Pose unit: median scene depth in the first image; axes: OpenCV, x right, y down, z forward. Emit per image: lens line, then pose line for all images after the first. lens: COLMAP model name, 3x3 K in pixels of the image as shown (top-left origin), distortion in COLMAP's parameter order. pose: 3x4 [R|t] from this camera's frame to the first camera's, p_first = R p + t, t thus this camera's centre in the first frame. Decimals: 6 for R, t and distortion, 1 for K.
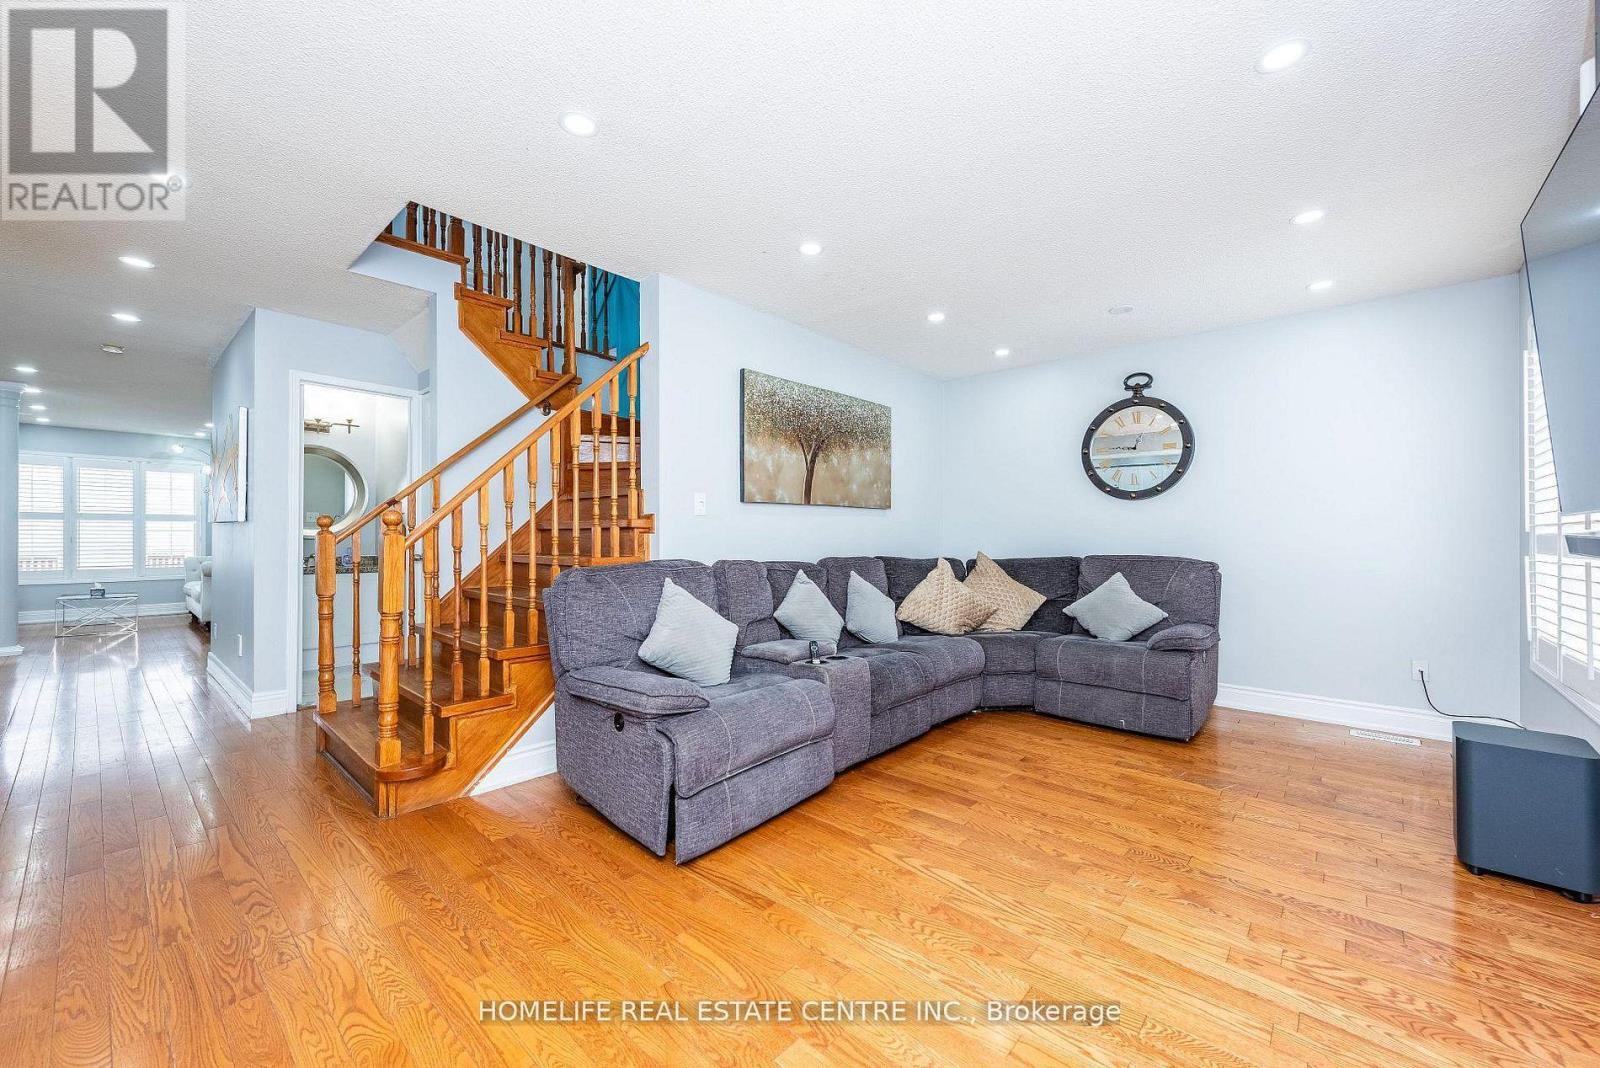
lens RADIAL K [[619.8, 0, 813.6], [0, 619.8, 533.3], [0, 0, 1]] dist [0.009573, -0.004867]
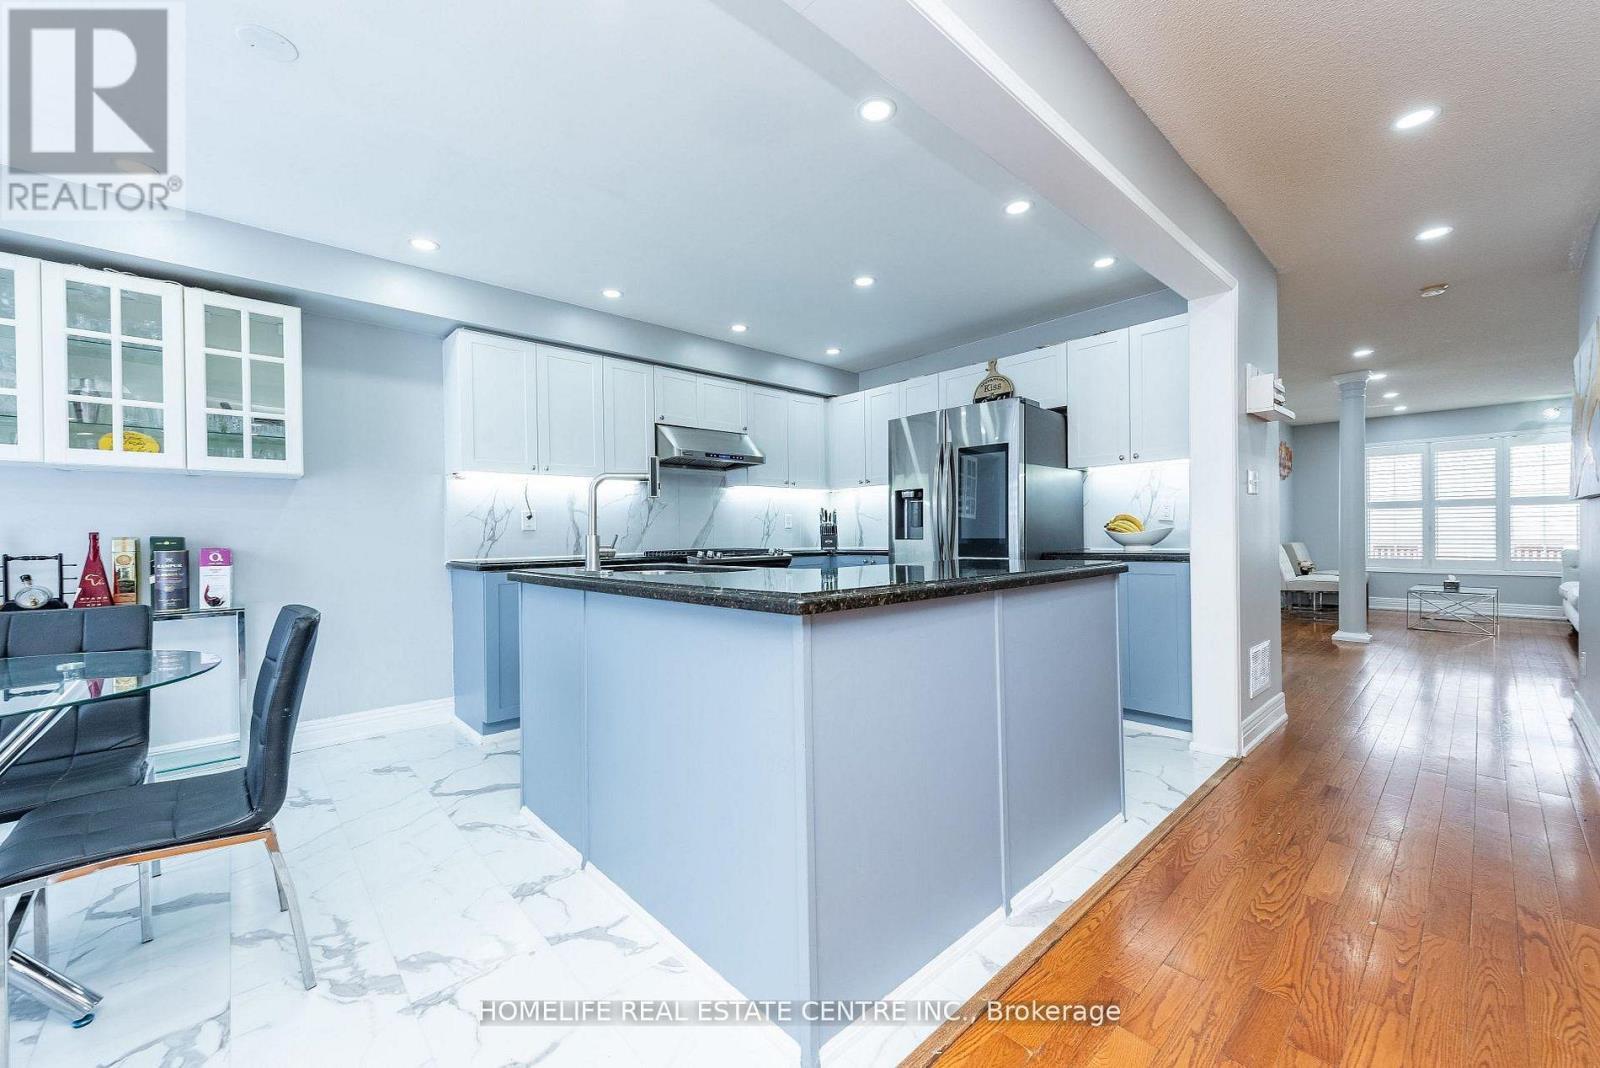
lens RADIAL K [[625.1, 0, 804.3], [0, 625.1, 538.2], [0, 0, 1]] dist [0.008328, -0.000257]
pose [[-0.111870, 0.007867, -0.993692, -0.217065], [0.017411, 0.999831, 0.005955, 0.005968], [0.993570, -0.016635, -0.111988, 0.275903]]
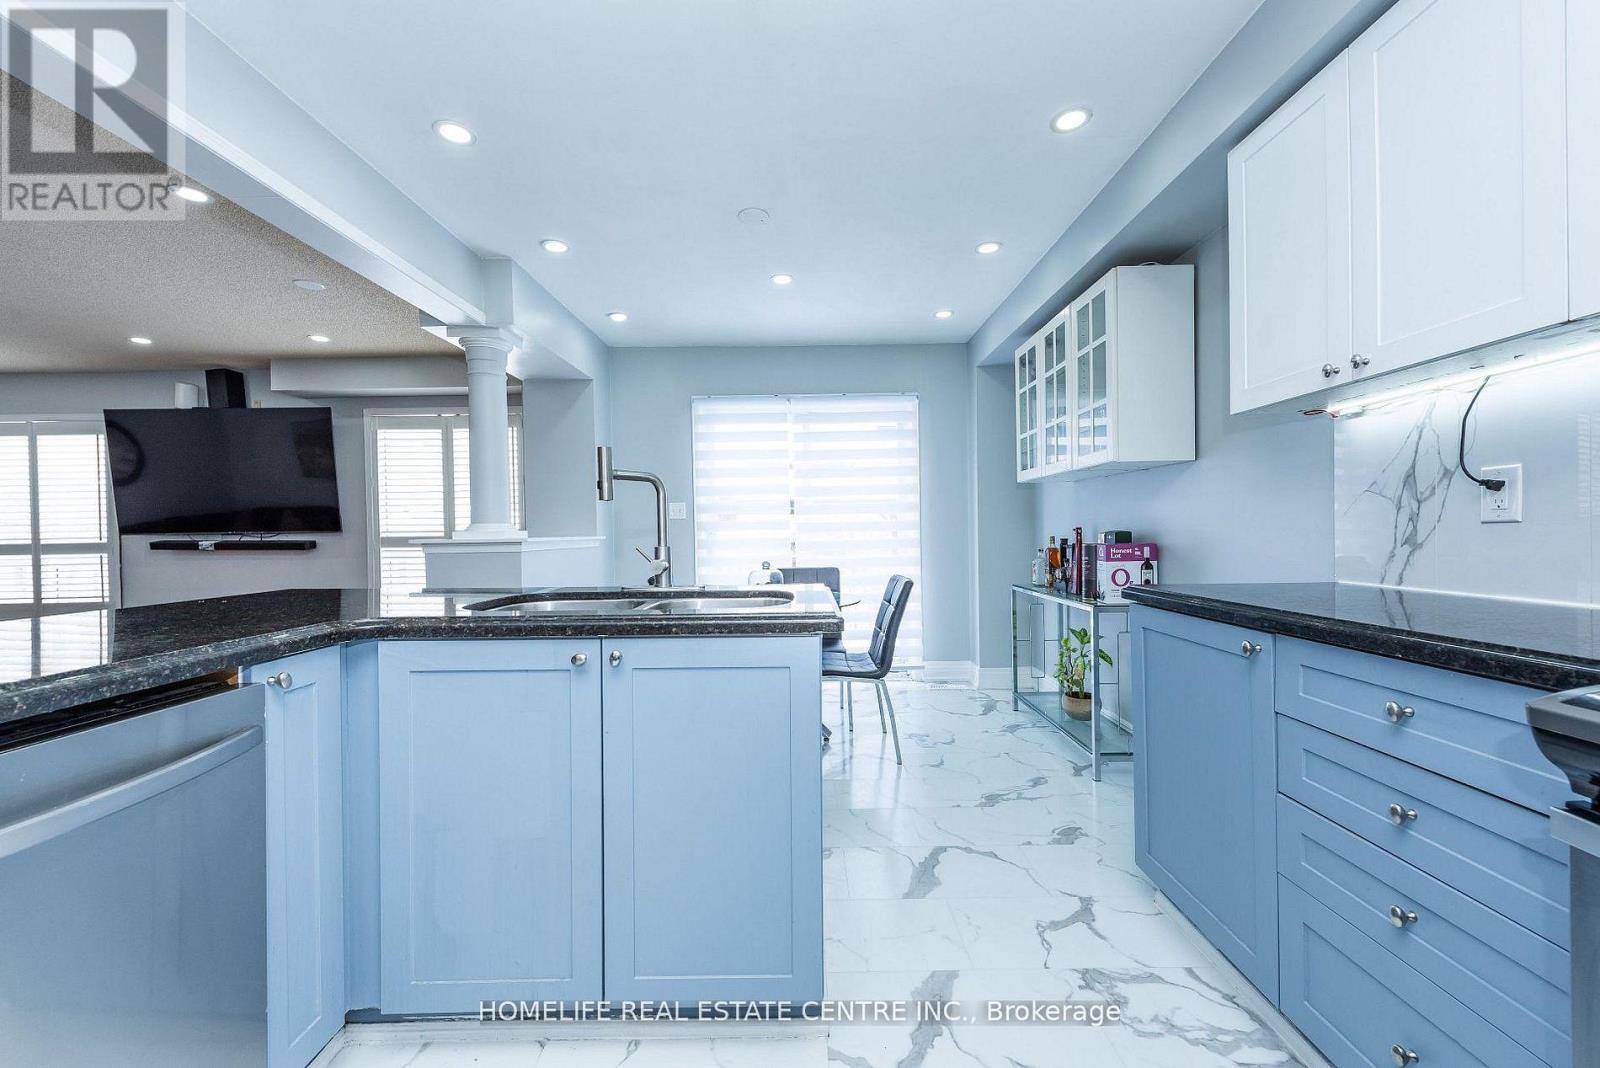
lens RADIAL K [[619.8, 0, 813.6], [0, 619.8, 533.3], [0, 0, 1]] dist [0.009573, -0.004867]
pose [[-0.663752, 0.001809, 0.747950, -0.999165], [0.002187, 0.999997, -0.000477, -0.000523], [-0.747949, 0.001319, -0.663755, 0.259932]]
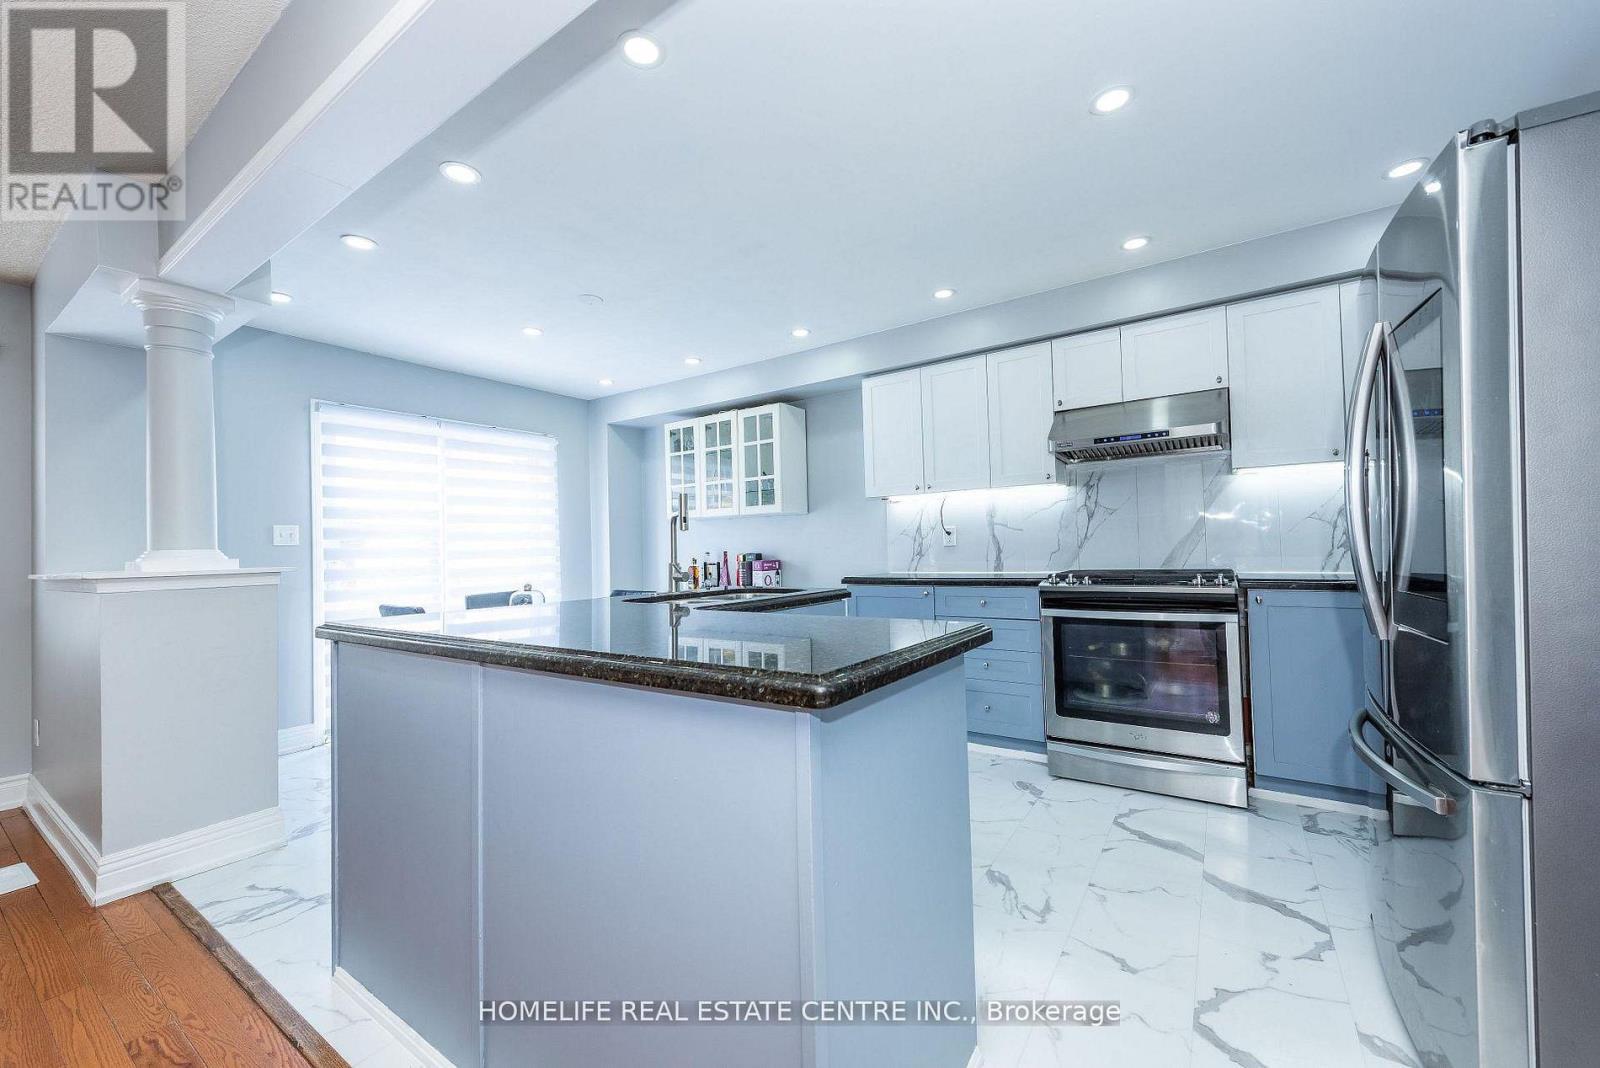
lens RADIAL K [[625.1, 0, 804.3], [0, 625.1, 538.2], [0, 0, 1]] dist [0.008328, -0.000257]
pose [[-0.992331, 0.017547, -0.122358, -0.696522], [0.021392, 0.999316, -0.030181, 0.005206], [0.121744, -0.032567, -0.992027, 0.637268]]
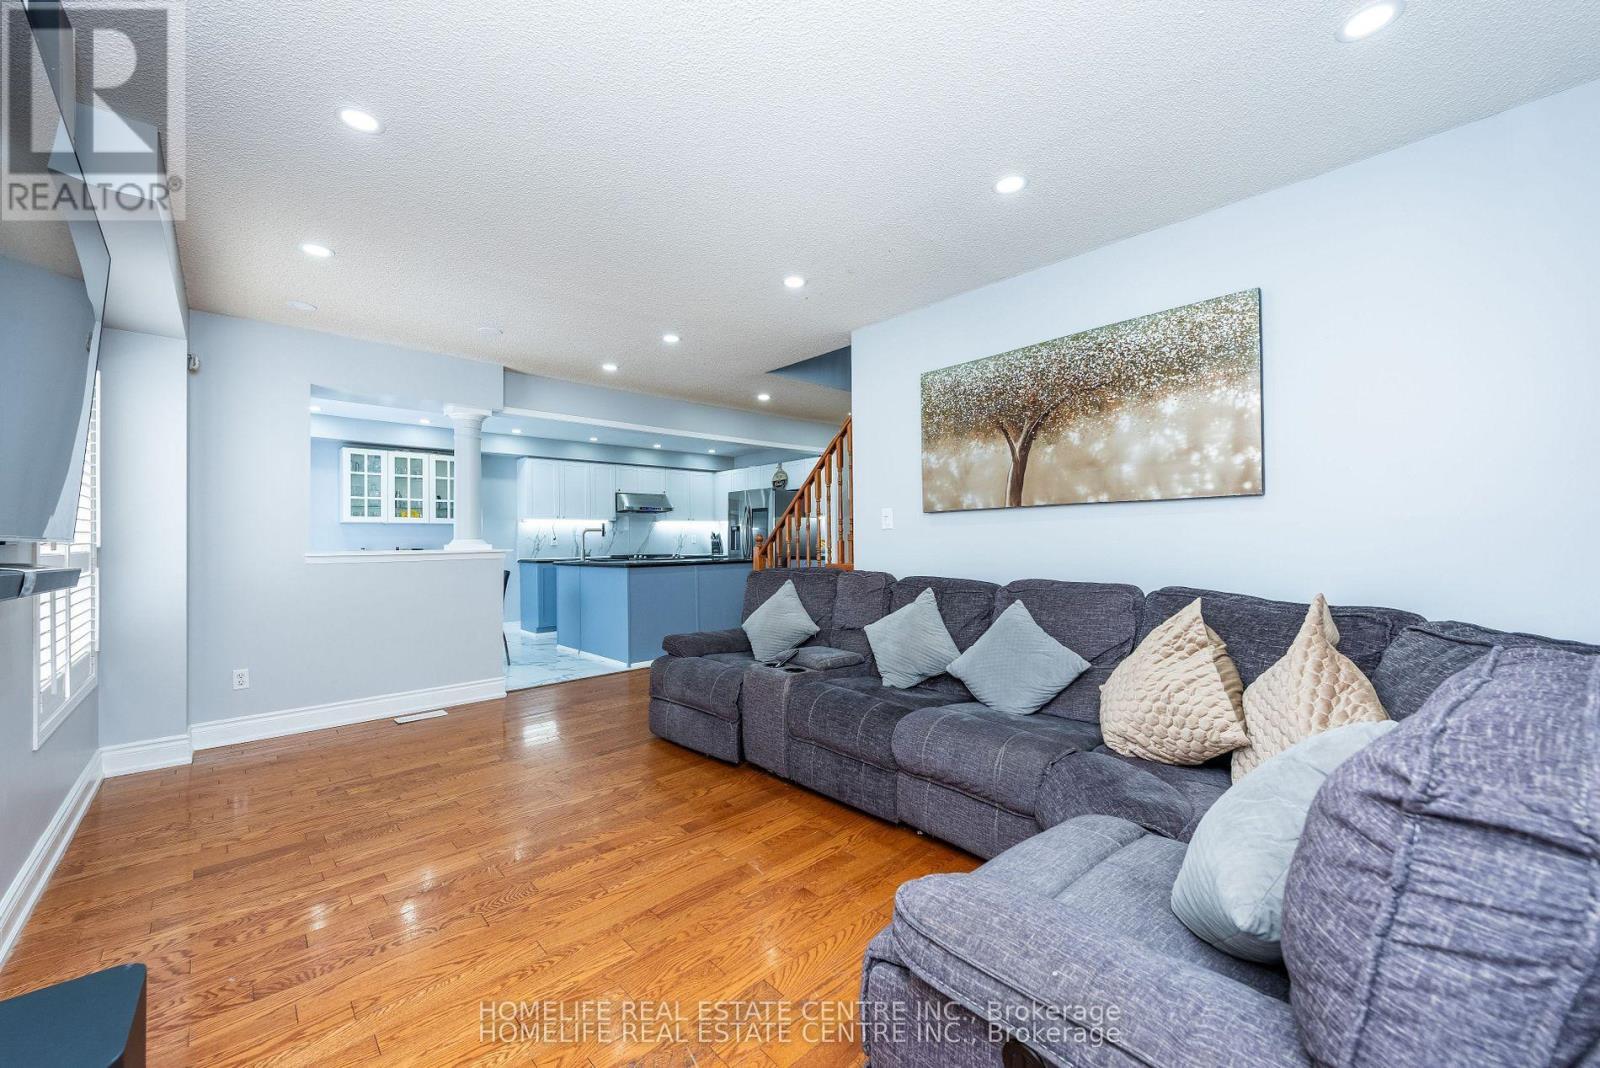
lens RADIAL K [[619.8, 0, 813.6], [0, 619.8, 533.3], [0, 0, 1]] dist [0.009573, -0.004867]
pose [[-0.094911, -0.011178, -0.995423, 0.660800], [0.013339, 0.999833, -0.012499, -0.007255], [0.995396, -0.014464, -0.094746, 0.708438]]
